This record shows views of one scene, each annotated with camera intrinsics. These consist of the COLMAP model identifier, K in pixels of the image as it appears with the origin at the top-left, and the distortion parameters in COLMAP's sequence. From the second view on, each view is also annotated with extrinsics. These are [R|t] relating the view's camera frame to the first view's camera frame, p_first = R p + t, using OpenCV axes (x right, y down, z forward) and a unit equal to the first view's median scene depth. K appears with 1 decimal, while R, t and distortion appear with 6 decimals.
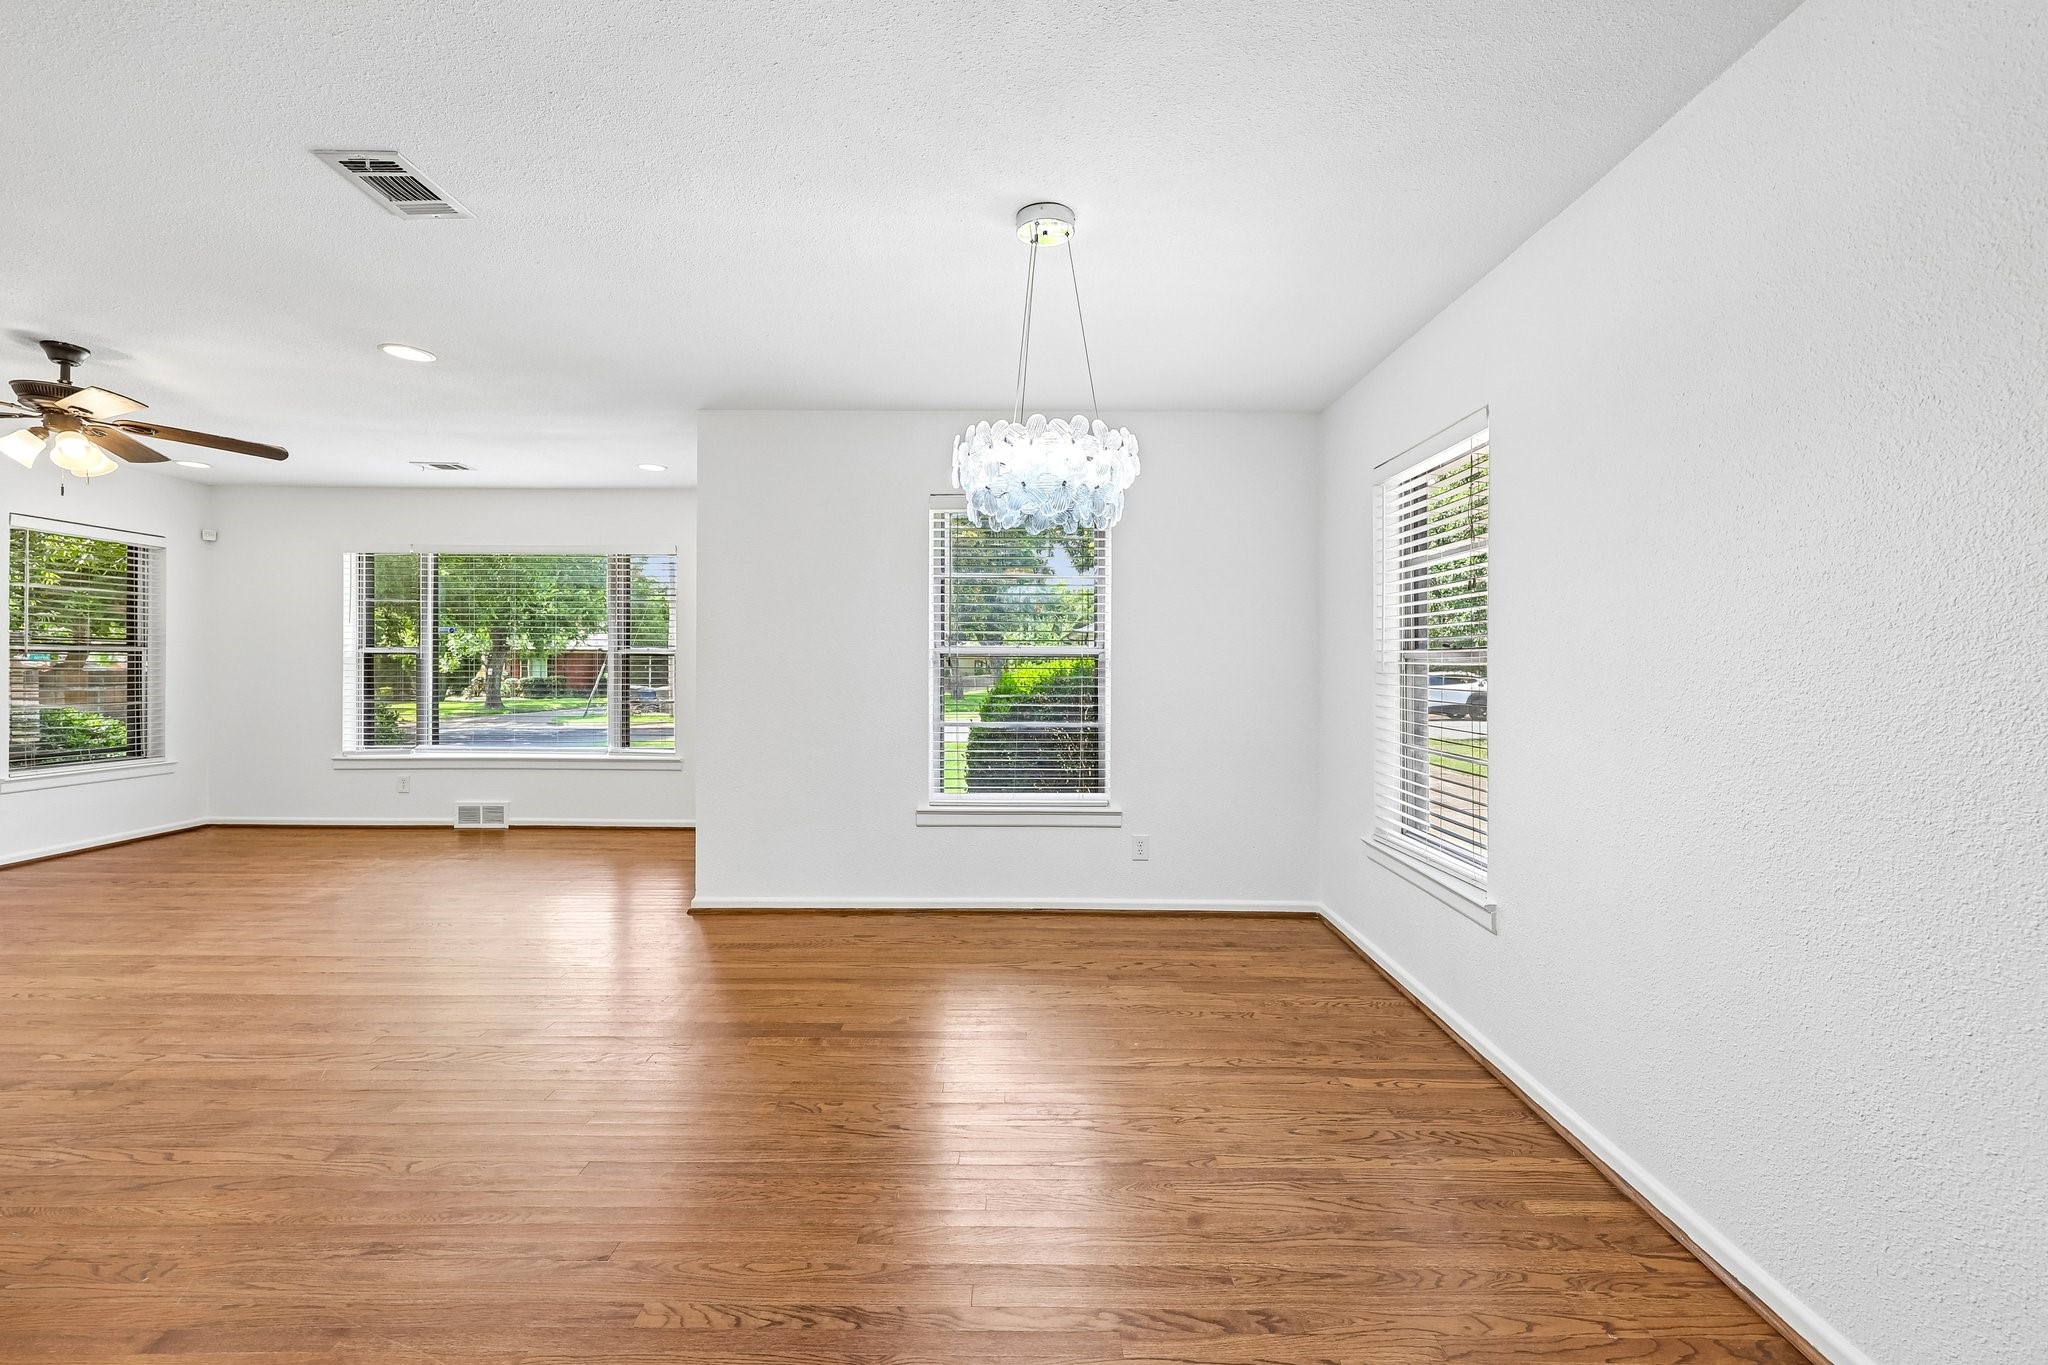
lens RADIAL K [[854.1, 0, 1008.8], [0, 854.1, 665.0], [0, 0, 1]] dist [0.008486, -0.000043]
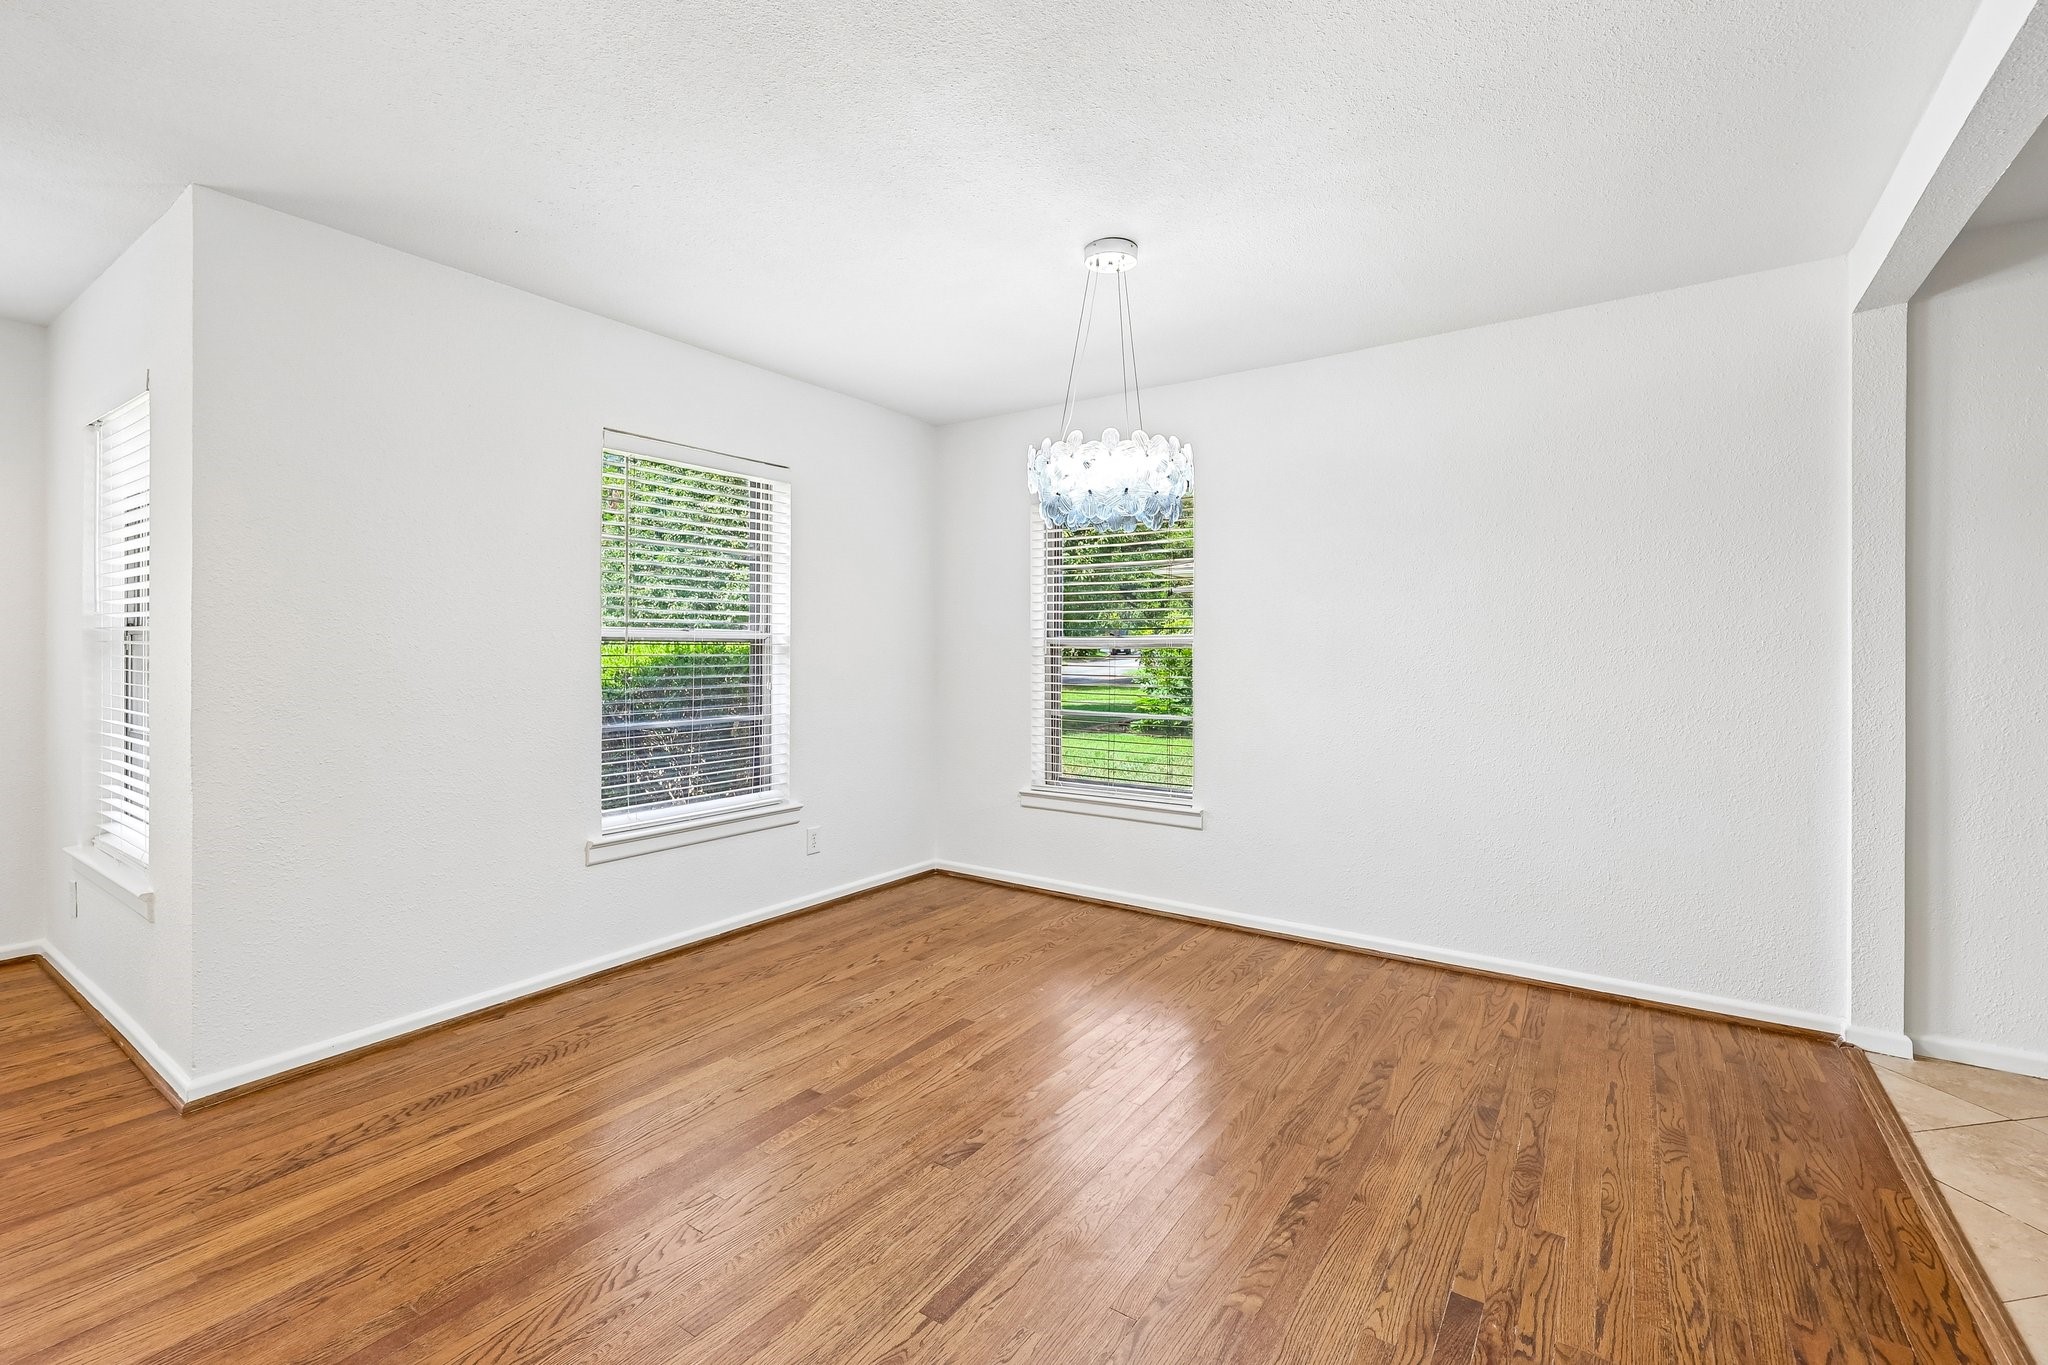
lens RADIAL K [[882.9, 0, 1029.7], [0, 882.9, 662.3], [0, 0, 1]] dist [-0.001807, -0.000024]
pose [[0.554977, -0.014816, 0.831734, -0.591873], [0.004518, 0.999880, 0.014797, -0.000733], [-0.831854, -0.004454, 0.554977, 0.273537]]
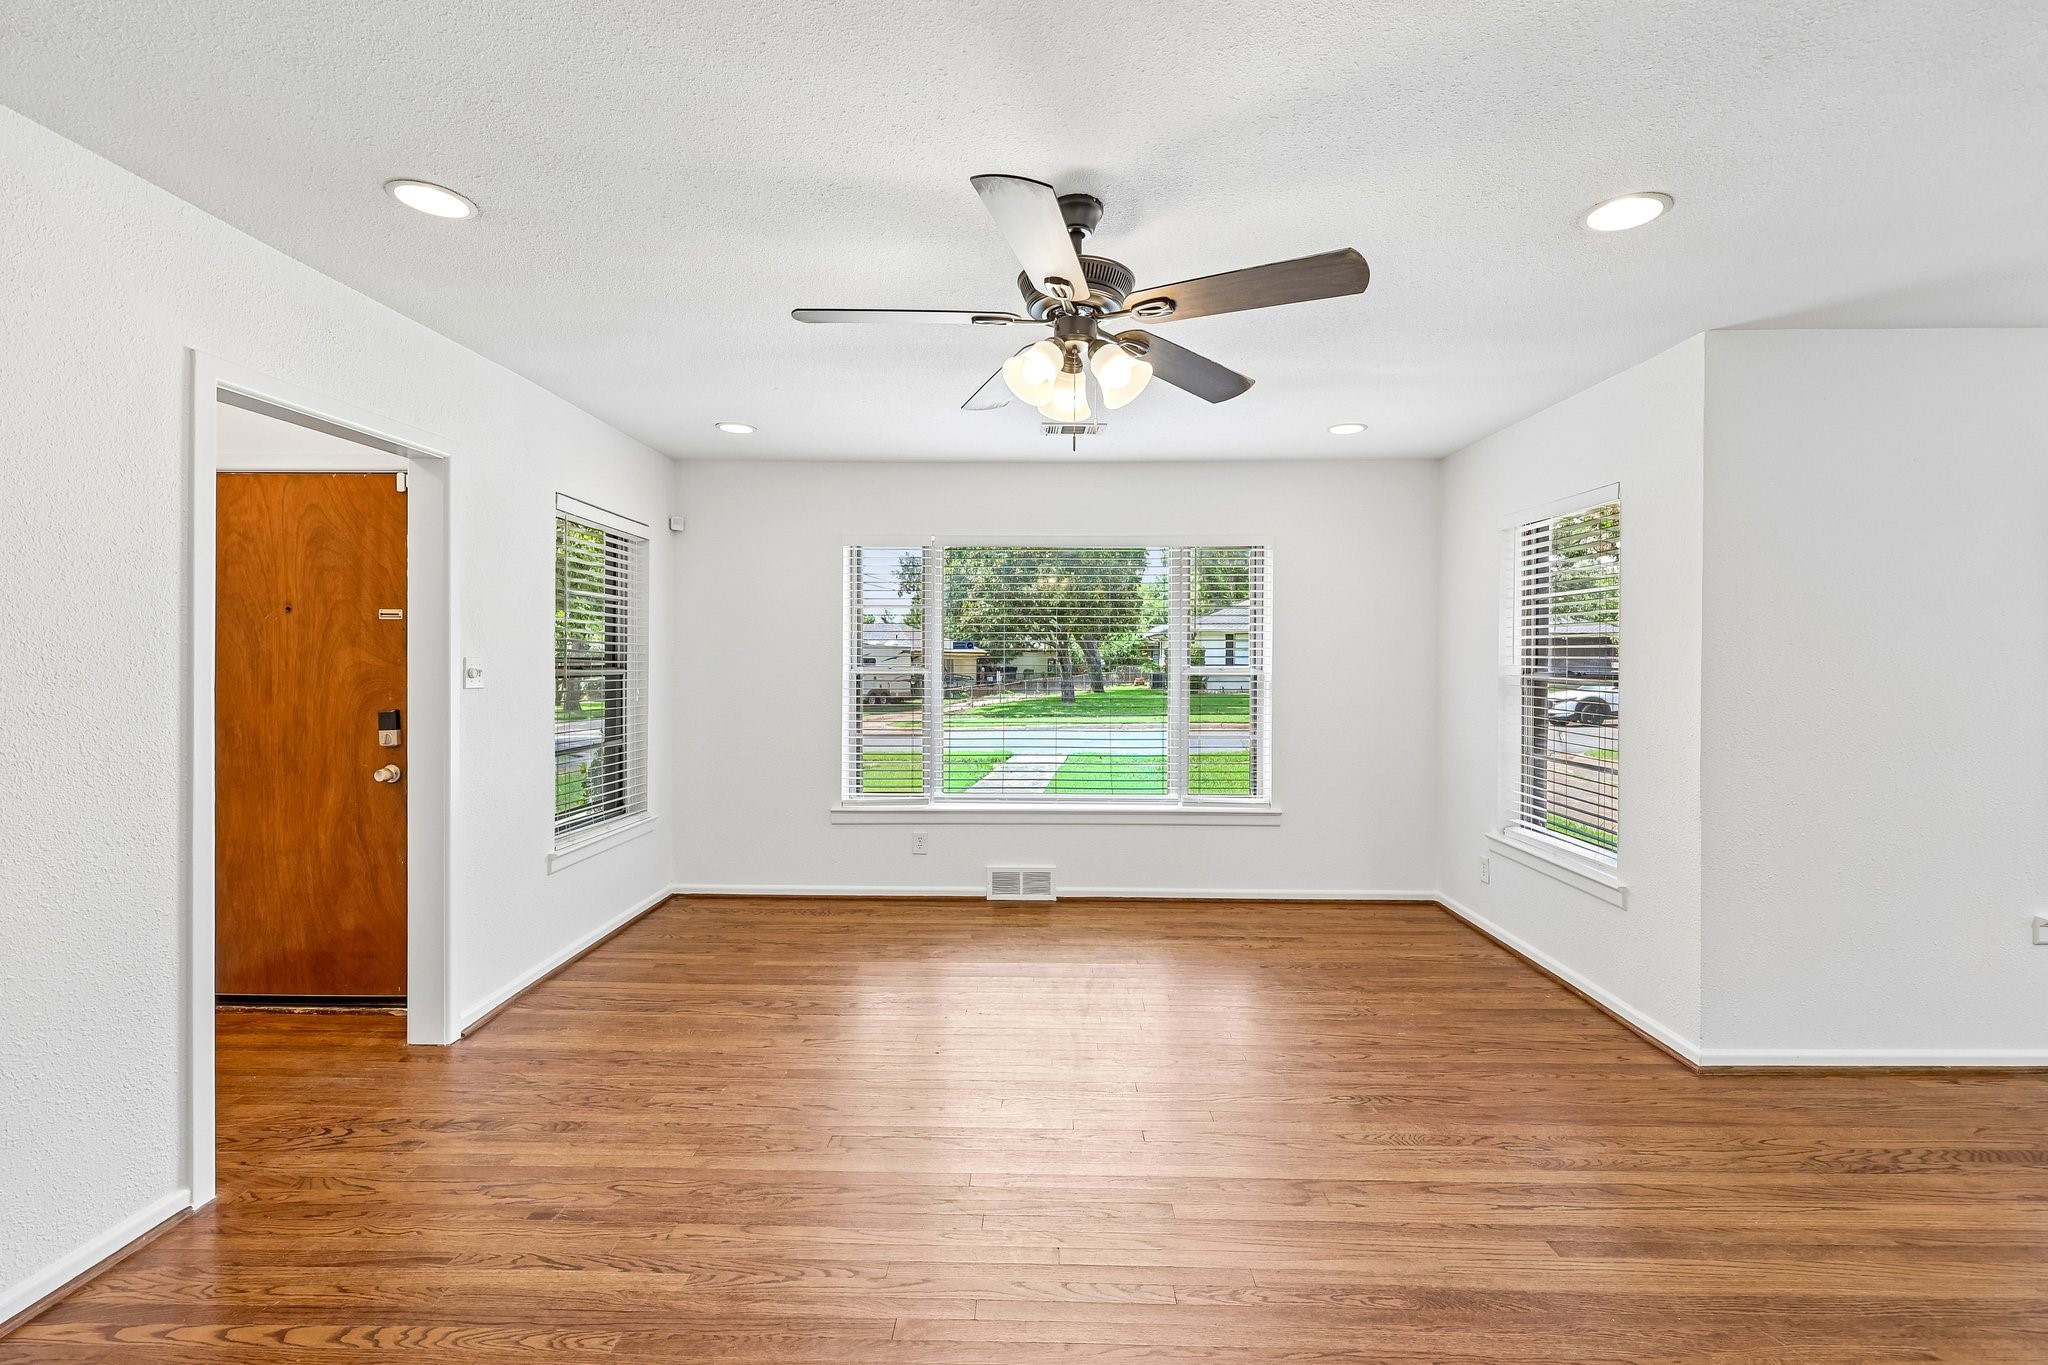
lens RADIAL K [[882.9, 0, 1029.7], [0, 882.9, 662.3], [0, 0, 1]] dist [-0.001807, -0.000024]
pose [[0.999999, -0.001577, -0.000405, -0.997863], [0.001577, 0.999999, 0.000445, -0.041897], [0.000404, -0.000446, 1.000000, 0.330536]]
